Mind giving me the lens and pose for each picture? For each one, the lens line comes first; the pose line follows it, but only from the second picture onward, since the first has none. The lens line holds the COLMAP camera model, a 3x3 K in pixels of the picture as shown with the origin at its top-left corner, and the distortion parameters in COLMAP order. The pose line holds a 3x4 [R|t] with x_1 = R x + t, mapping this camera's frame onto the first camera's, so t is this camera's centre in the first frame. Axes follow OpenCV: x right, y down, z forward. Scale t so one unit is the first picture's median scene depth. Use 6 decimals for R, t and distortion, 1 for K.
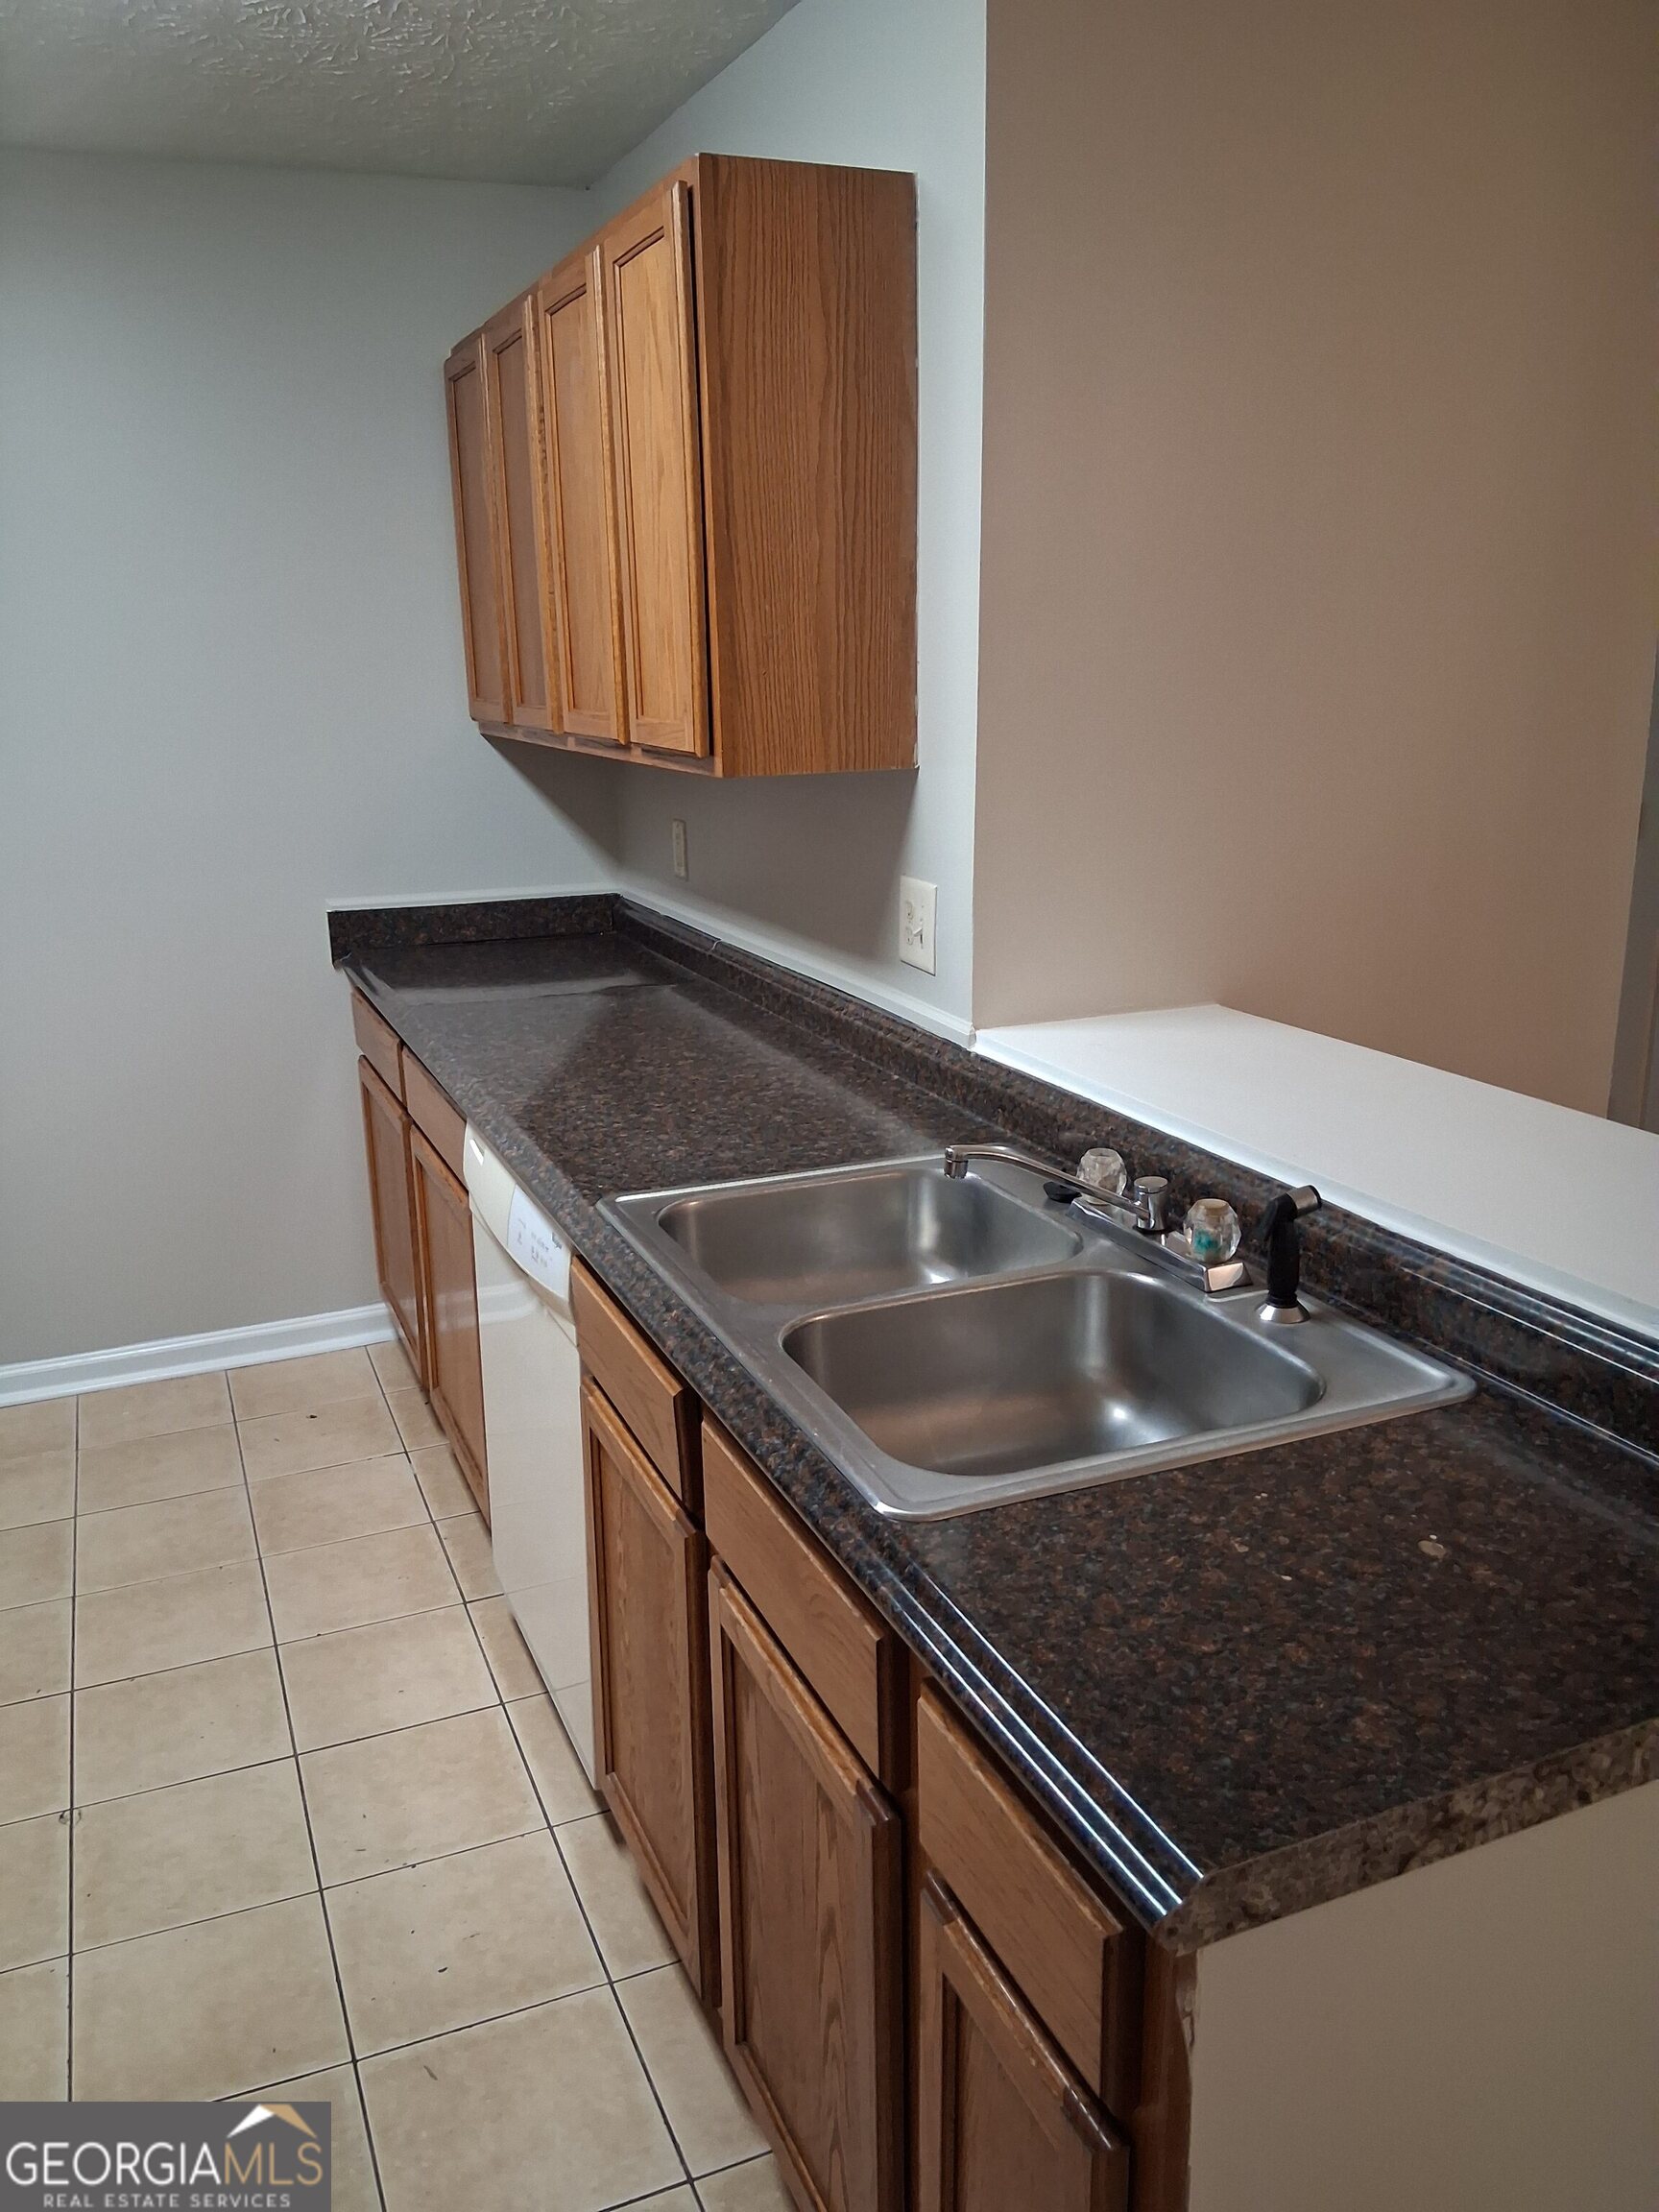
lens RADIAL K [[1670.7, 0, 835.3], [0, 1670.7, 1118.0], [0, 0, 1]] dist [0.112282, -0.220372]
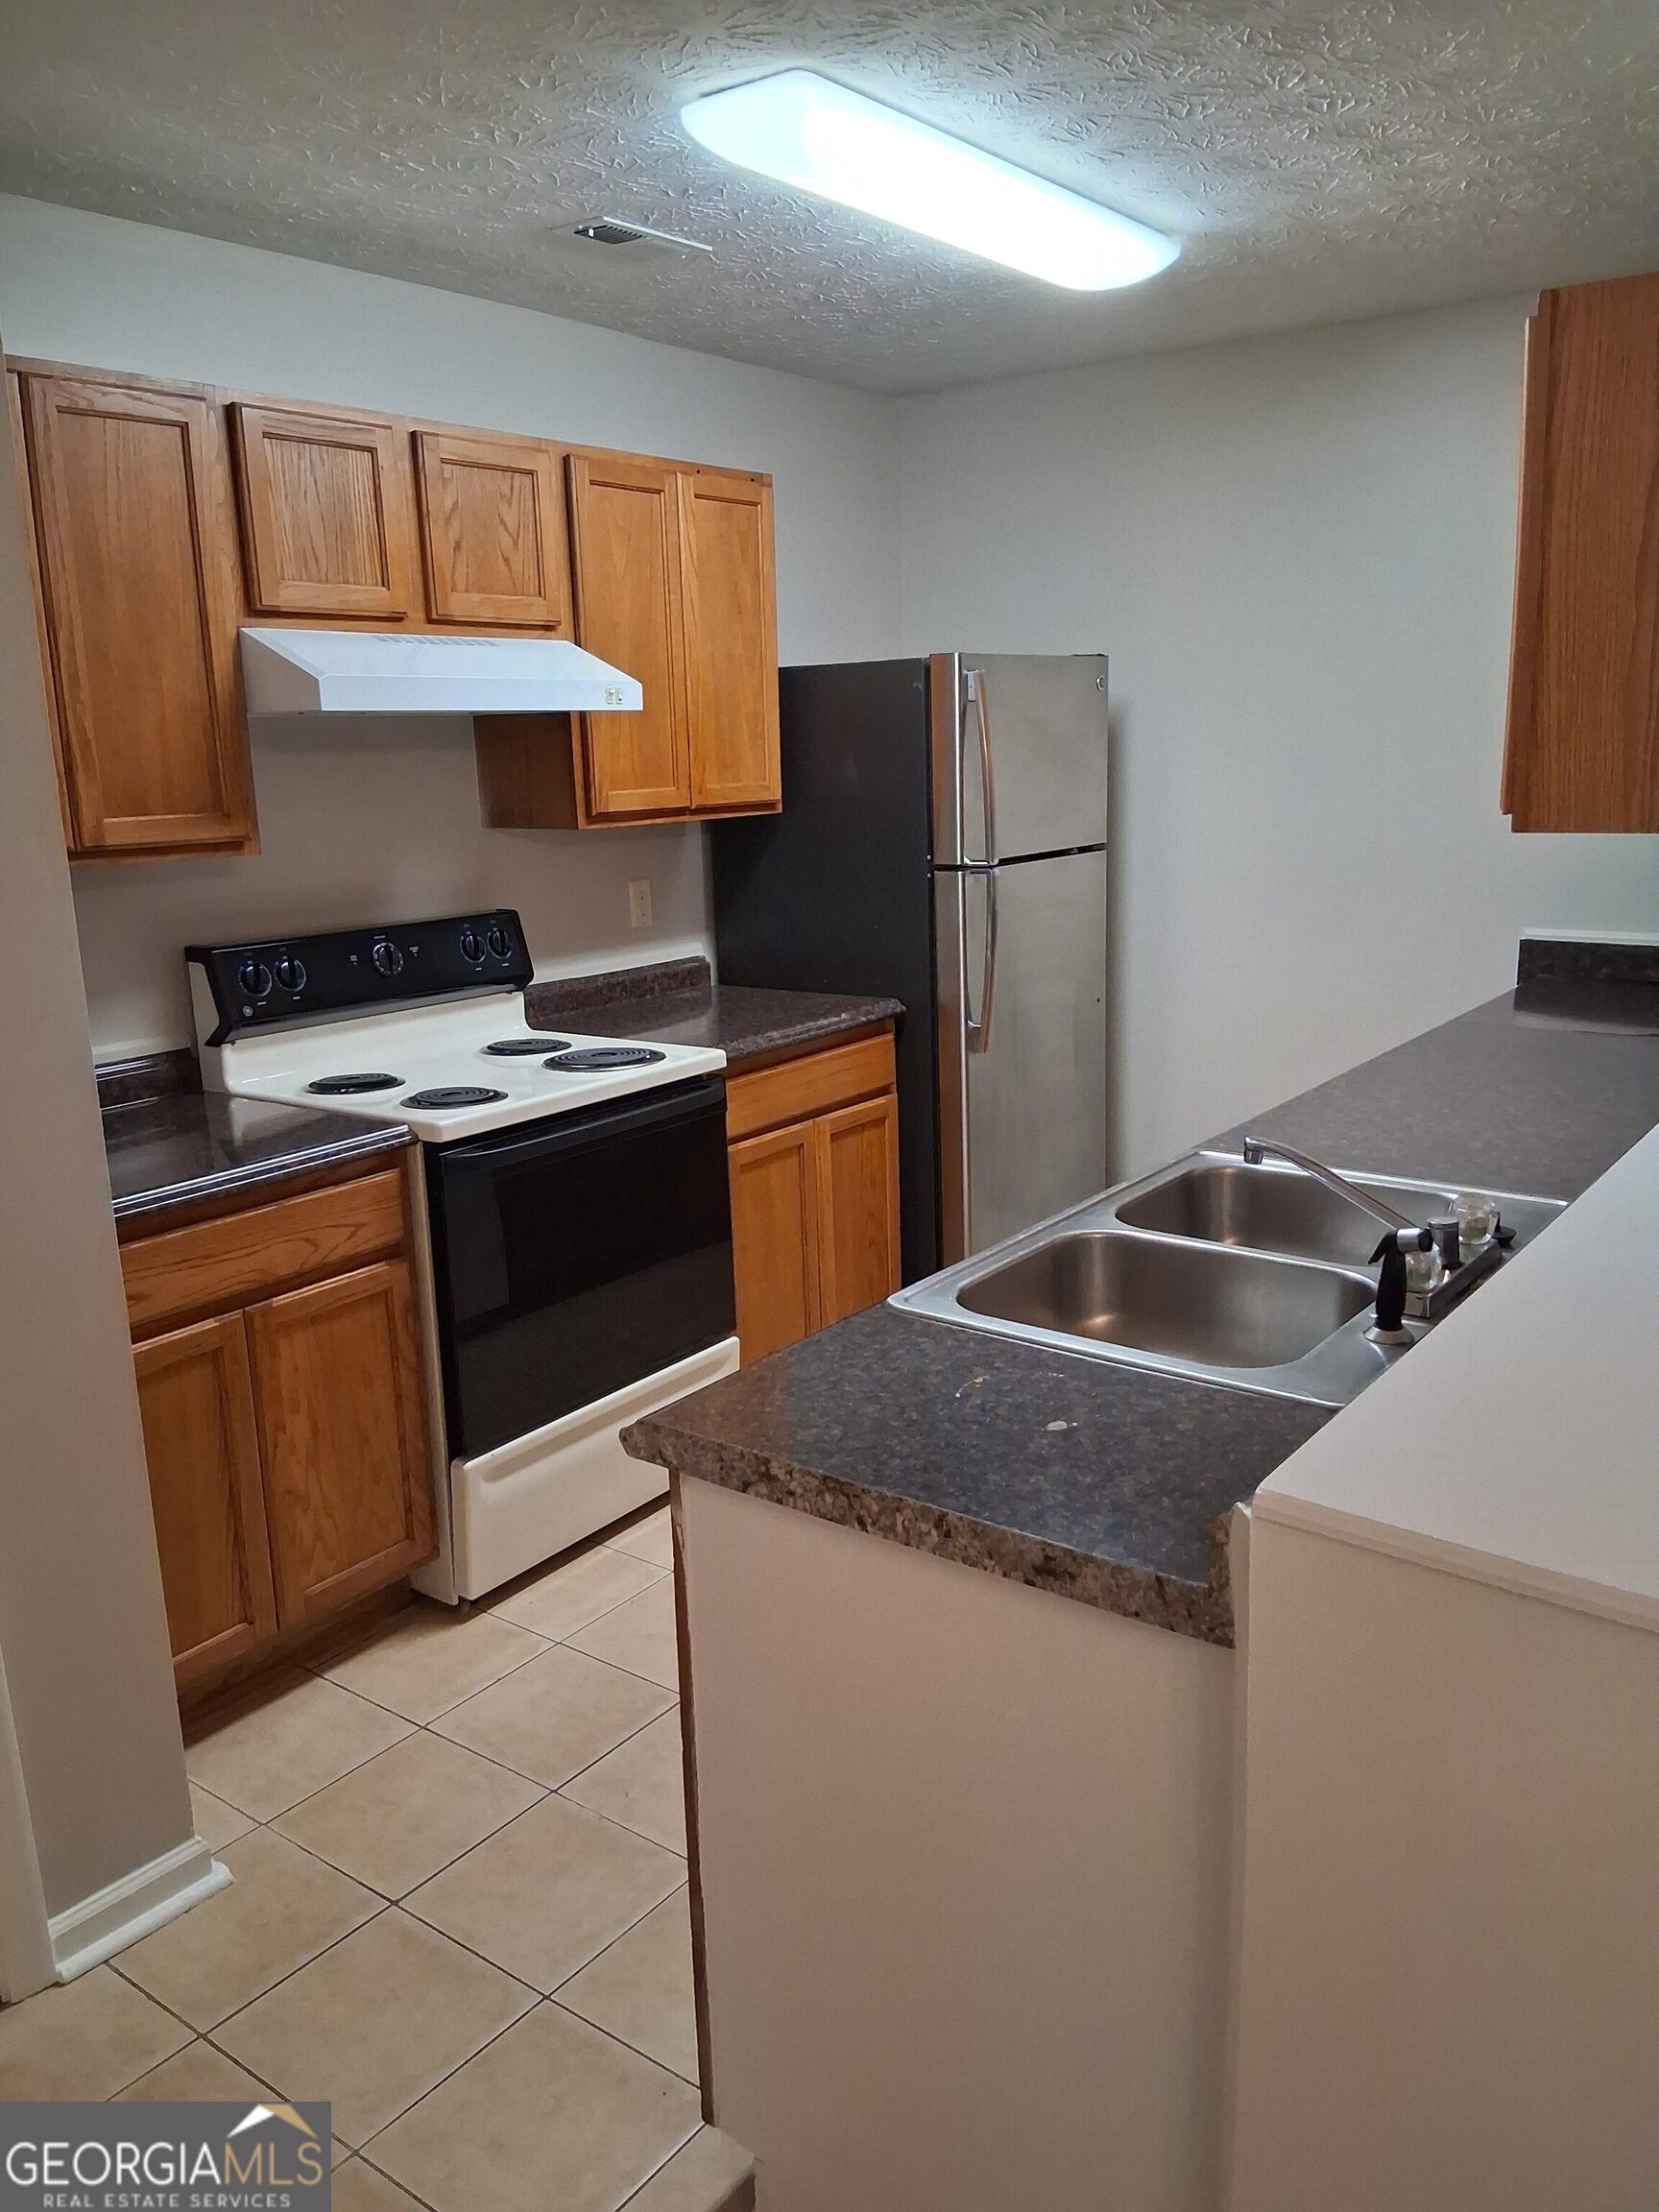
lens RADIAL K [[1670.7, 0, 835.3], [0, 1670.7, 1118.0], [0, 0, 1]] dist [0.112282, -0.220372]
pose [[0.489354, 0.191421, -0.850818, 0.742466], [-0.205102, 0.973509, 0.101059, -0.043506], [0.847624, 0.125051, 0.515651, 0.077551]]
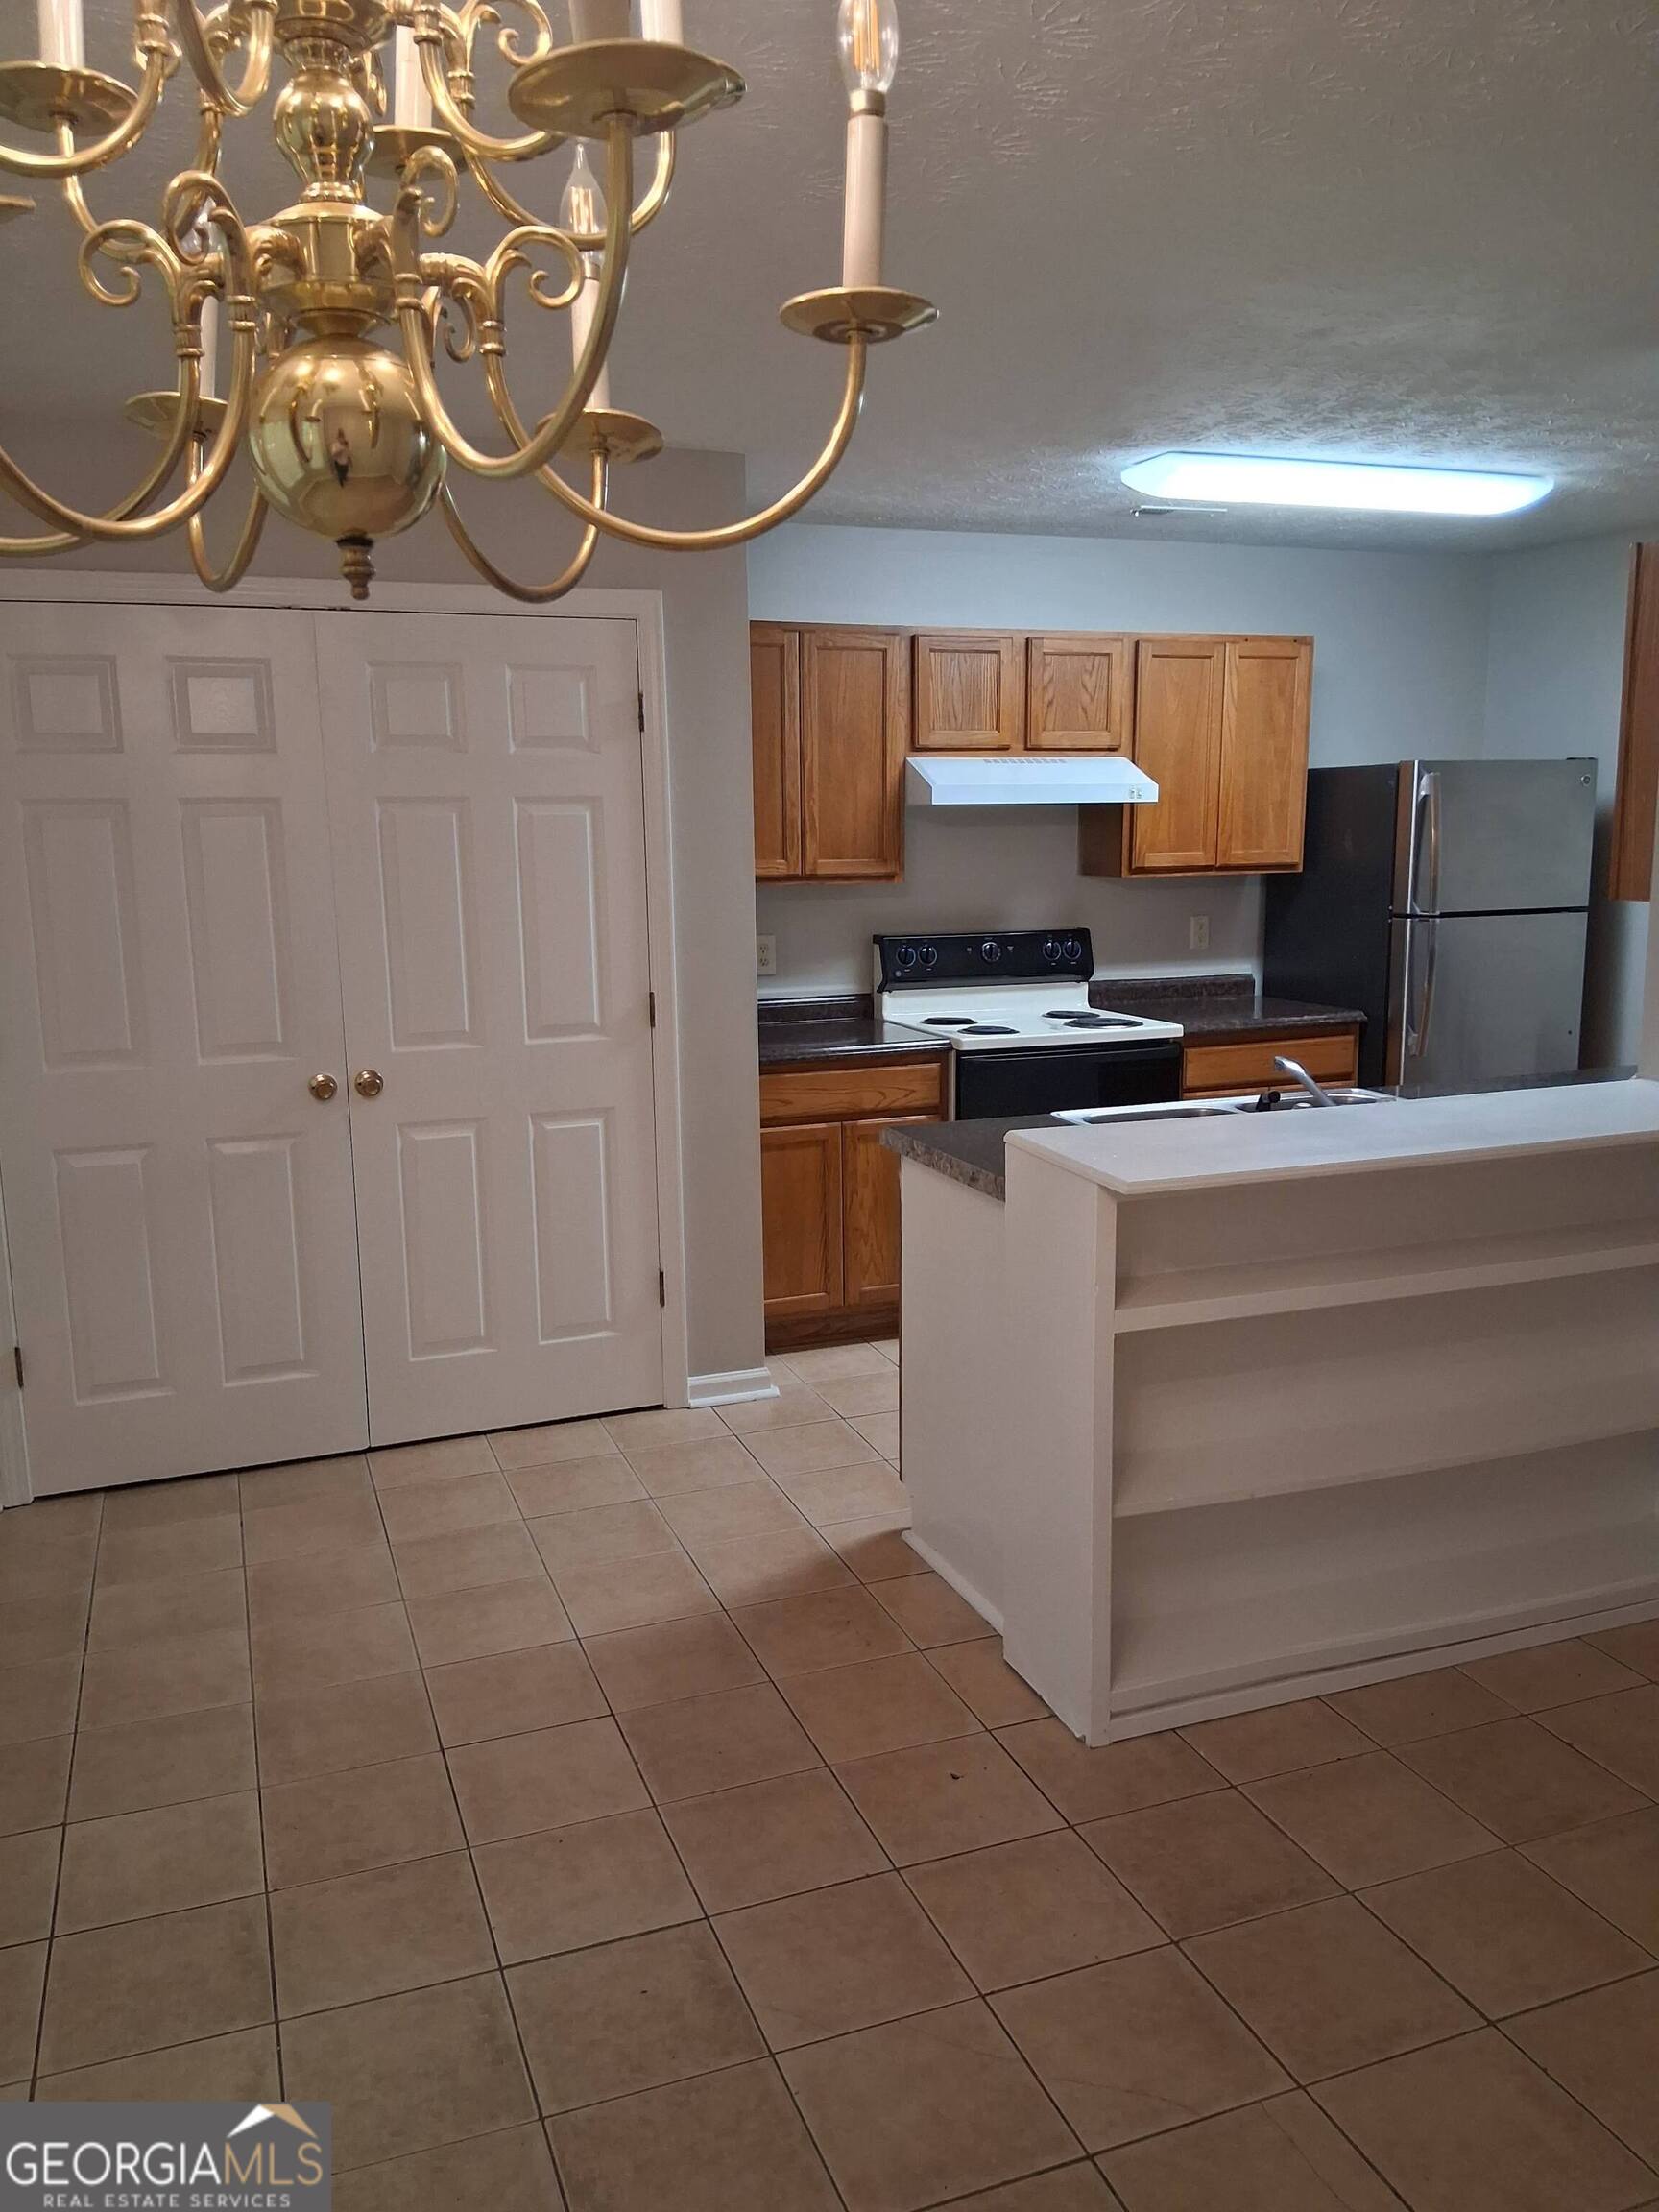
lens RADIAL K [[1655.1, 0, 829.5], [0, 1655.1, 1106.0], [0, 0, 1]] dist [0.124443, -0.219685]
pose [[-0.055074, 0.181704, -0.981810, 1.648066], [-0.250220, 0.949414, 0.189744, -0.132538], [0.966621, 0.256118, -0.006822, 0.336769]]
